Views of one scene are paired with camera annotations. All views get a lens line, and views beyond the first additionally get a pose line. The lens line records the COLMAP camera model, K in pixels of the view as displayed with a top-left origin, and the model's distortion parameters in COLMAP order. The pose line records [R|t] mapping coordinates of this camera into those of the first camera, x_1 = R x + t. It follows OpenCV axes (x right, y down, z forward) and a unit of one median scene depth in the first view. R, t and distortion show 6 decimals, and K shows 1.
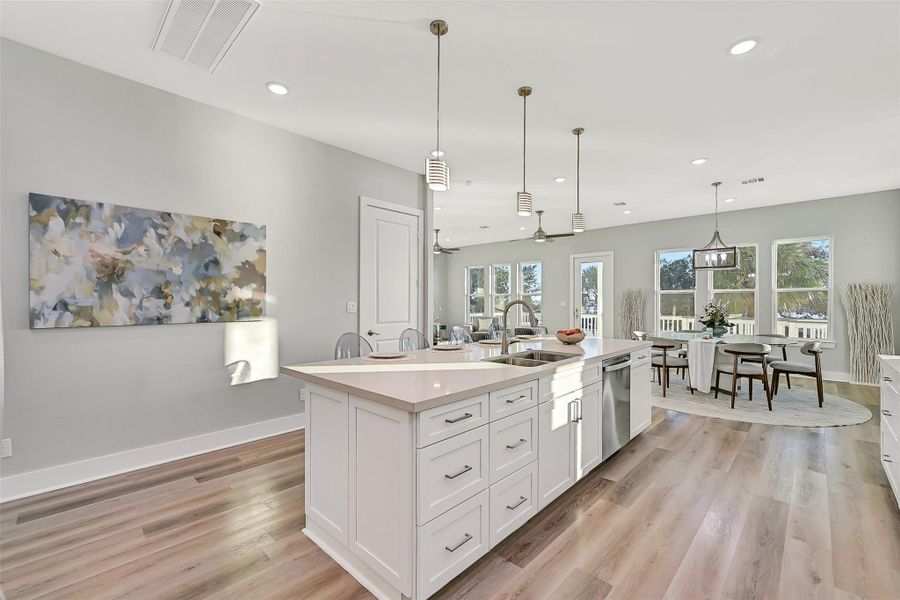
lens RADIAL K [[381.4, 0, 453.7], [0, 381.4, 302.7], [0, 0, 1]] dist [-0.001017, 0.001388]
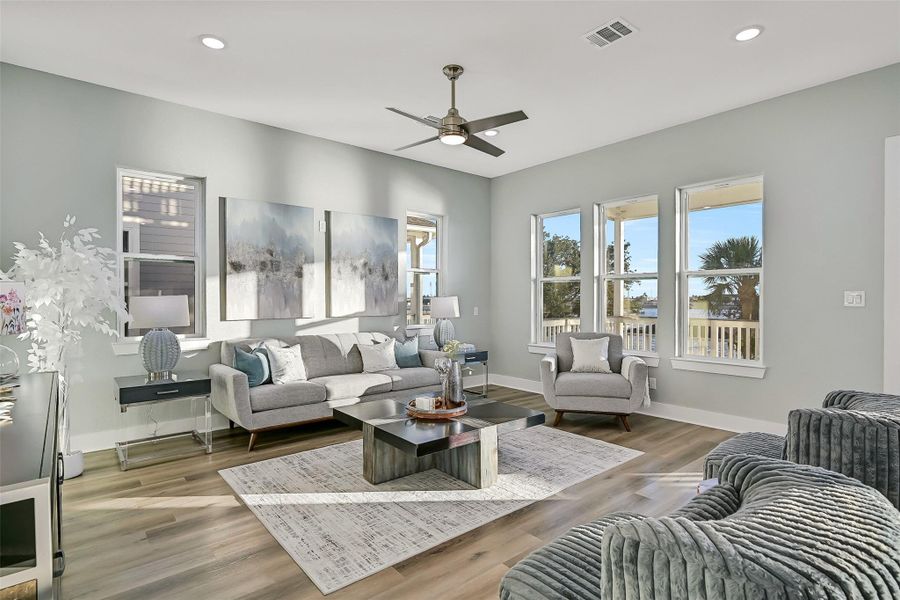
lens RADIAL K [[437.8, 0, 463.0], [0, 437.8, 302.5], [0, 0, 1]] dist [0.001169, -0.000670]
pose [[0.995155, -0.002126, -0.098292, 0.000914], [0.002533, 0.999989, 0.004023, 0.011599], [0.098283, -0.004253, 0.995149, 1.657897]]
